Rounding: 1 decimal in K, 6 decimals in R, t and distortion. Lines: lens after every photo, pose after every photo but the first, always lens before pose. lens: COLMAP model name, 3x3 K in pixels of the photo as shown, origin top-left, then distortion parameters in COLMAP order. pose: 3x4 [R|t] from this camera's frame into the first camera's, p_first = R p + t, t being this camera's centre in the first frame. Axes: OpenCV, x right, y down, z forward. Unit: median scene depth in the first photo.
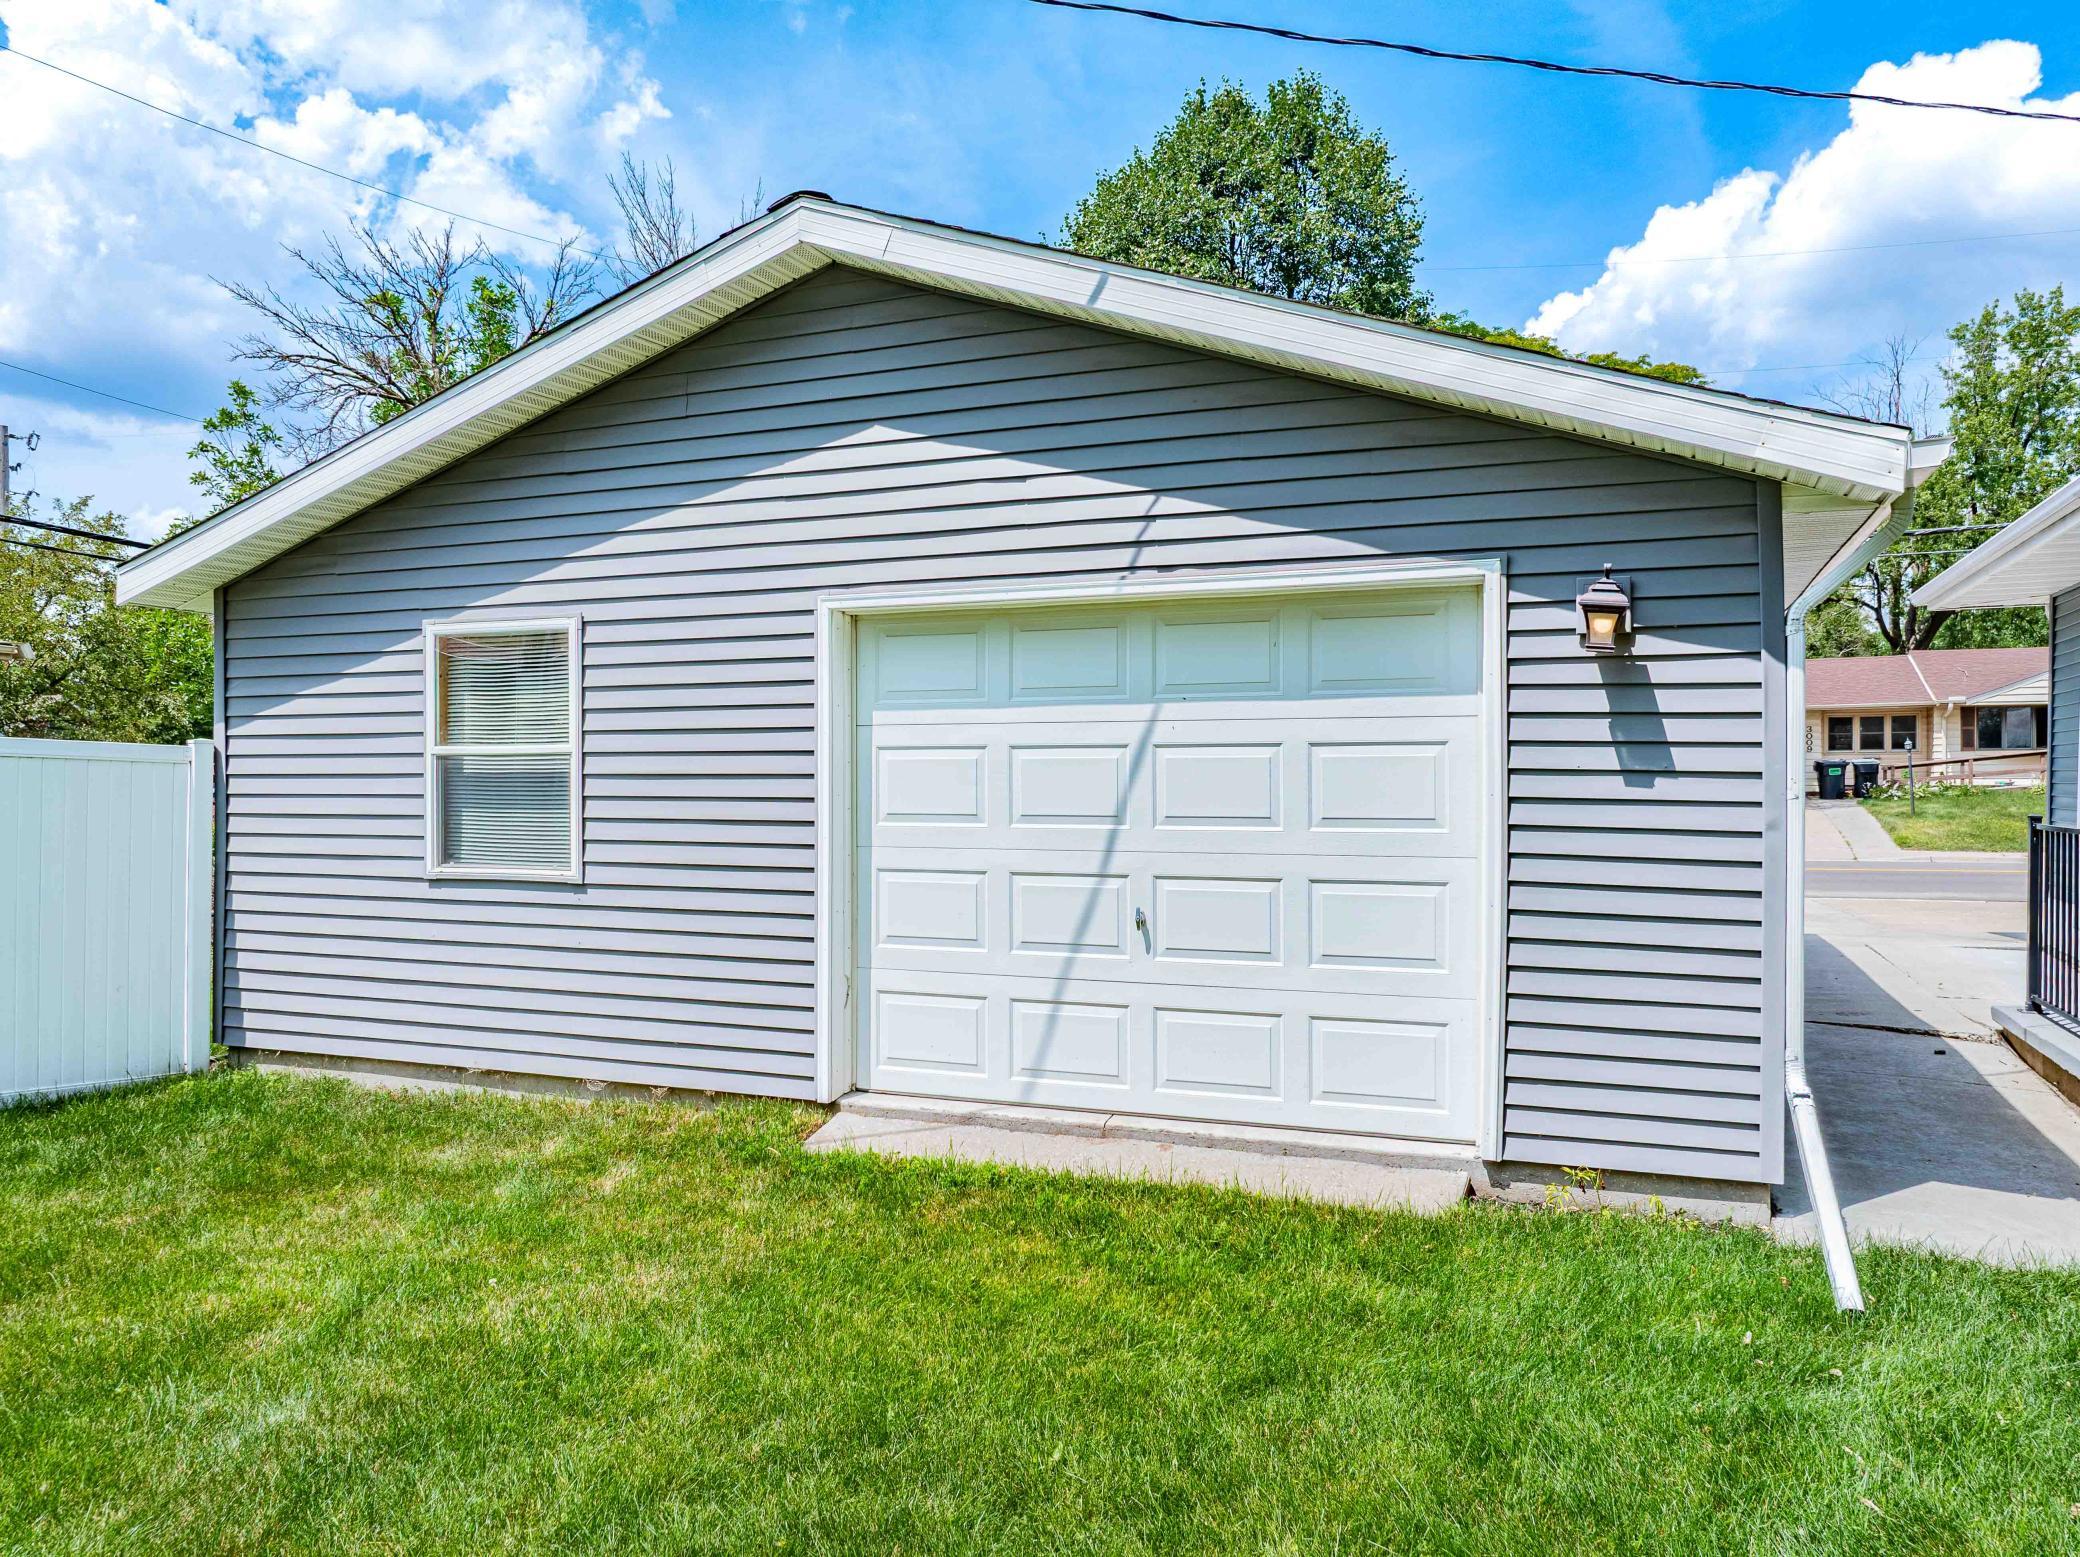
lens RADIAL K [[1467.2, 0, 1037.7], [0, 1467.2, 790.1], [0, 0, 1]] dist [-0.020890, 0.025532]
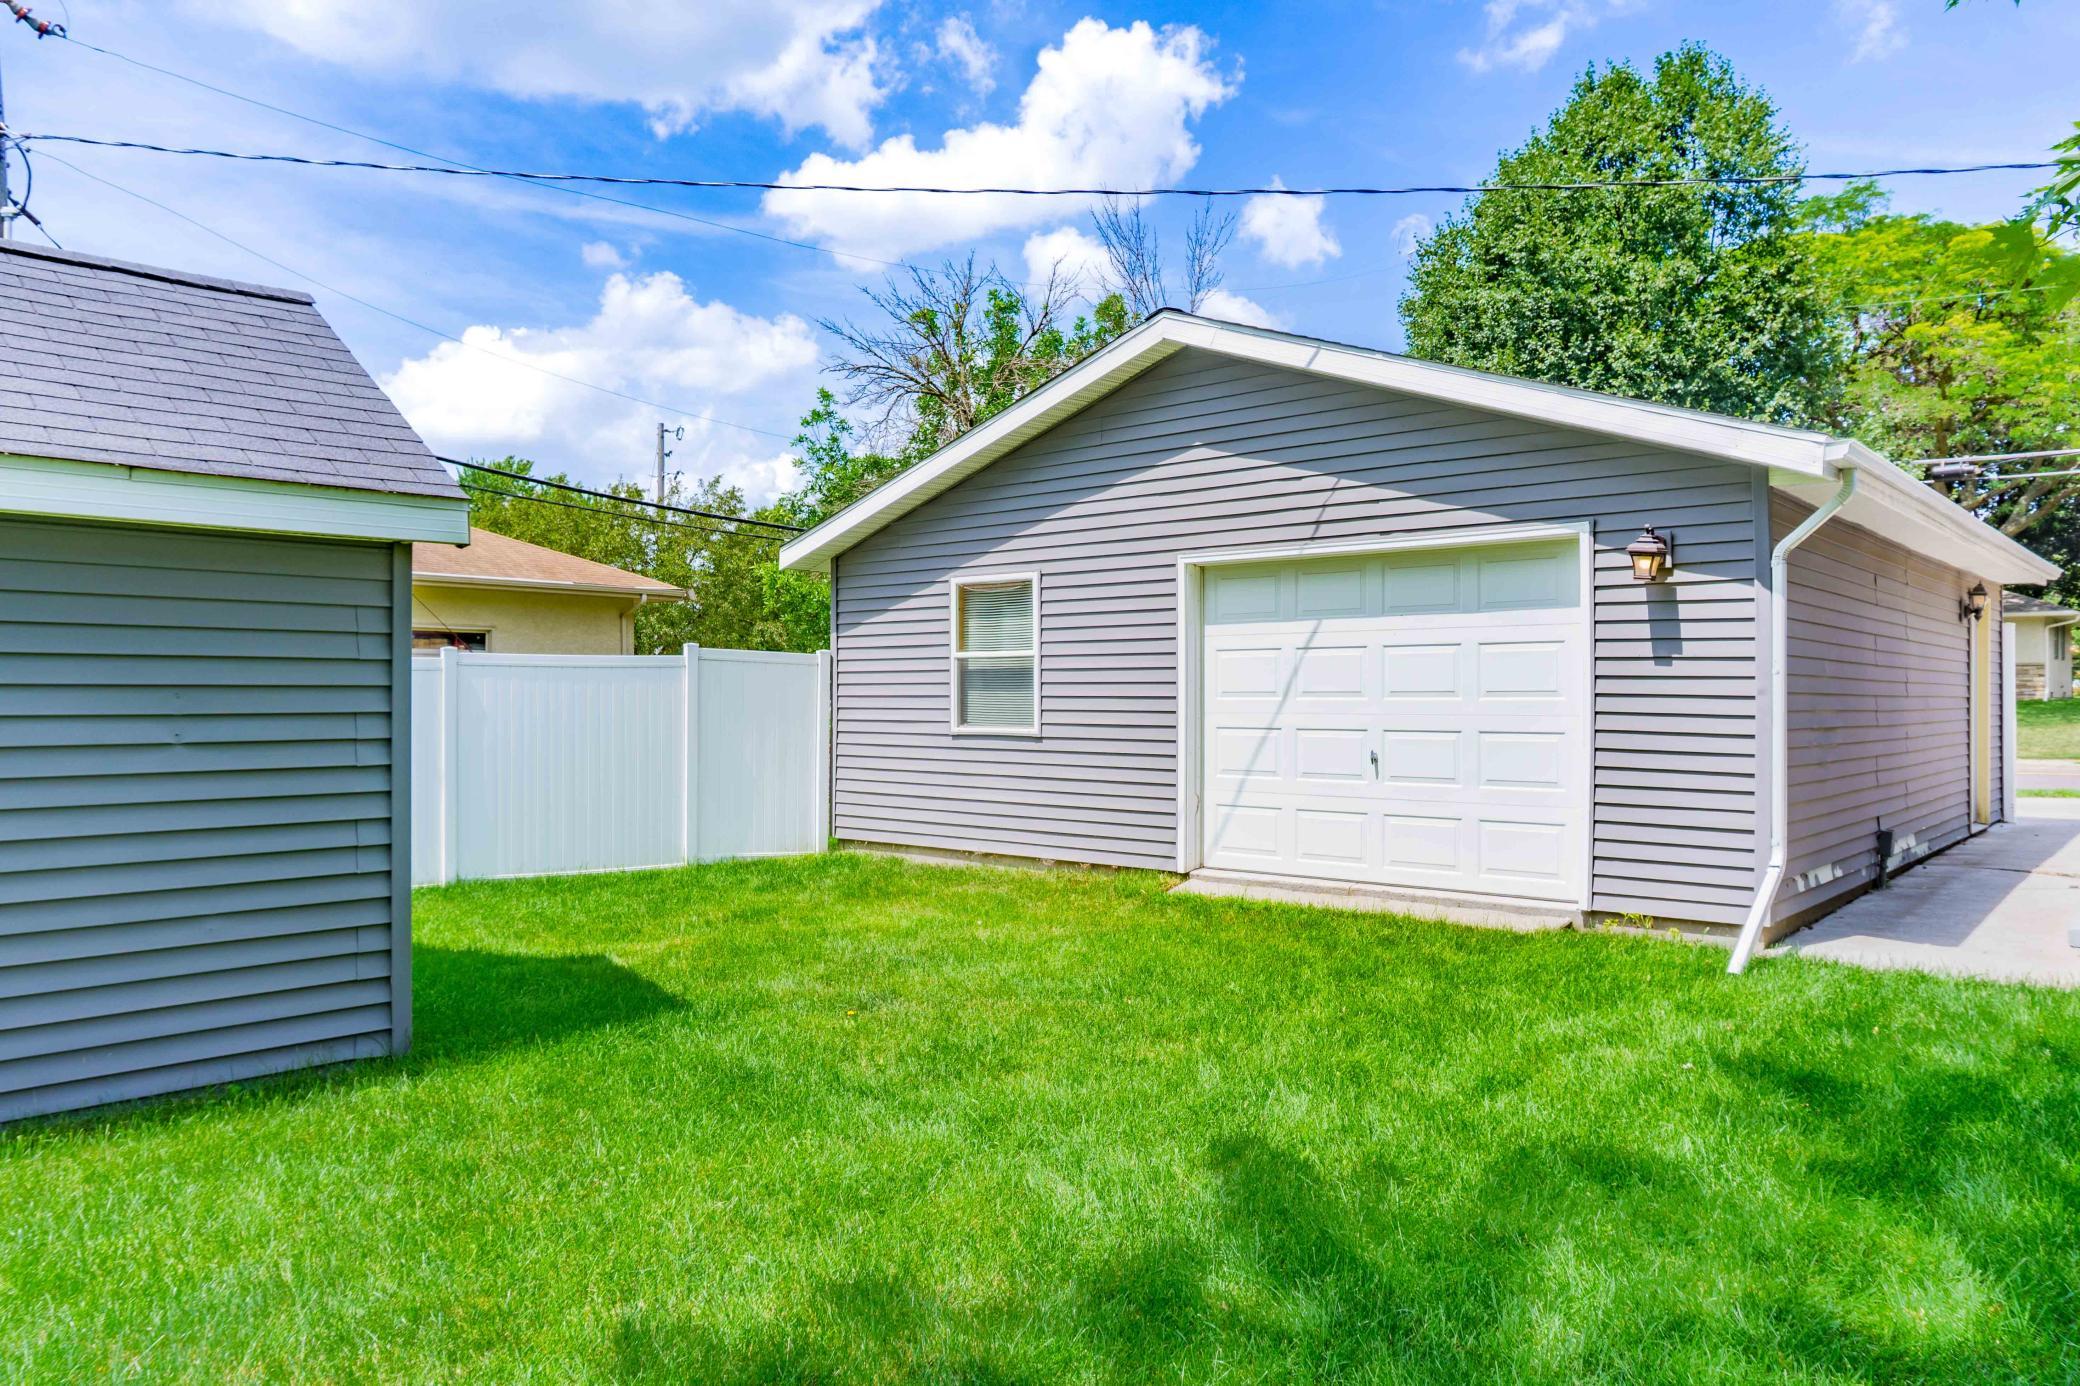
lens RADIAL K [[1403.2, 0, 1037.4], [0, 1403.2, 688.6], [0, 0, 1]] dist [-0.021351, 0.008888]
pose [[0.943570, -0.001882, -0.331169, 0.199118], [-0.001755, 0.999941, -0.010684, 0.027922], [0.331169, 0.010662, 0.943511, -0.462128]]
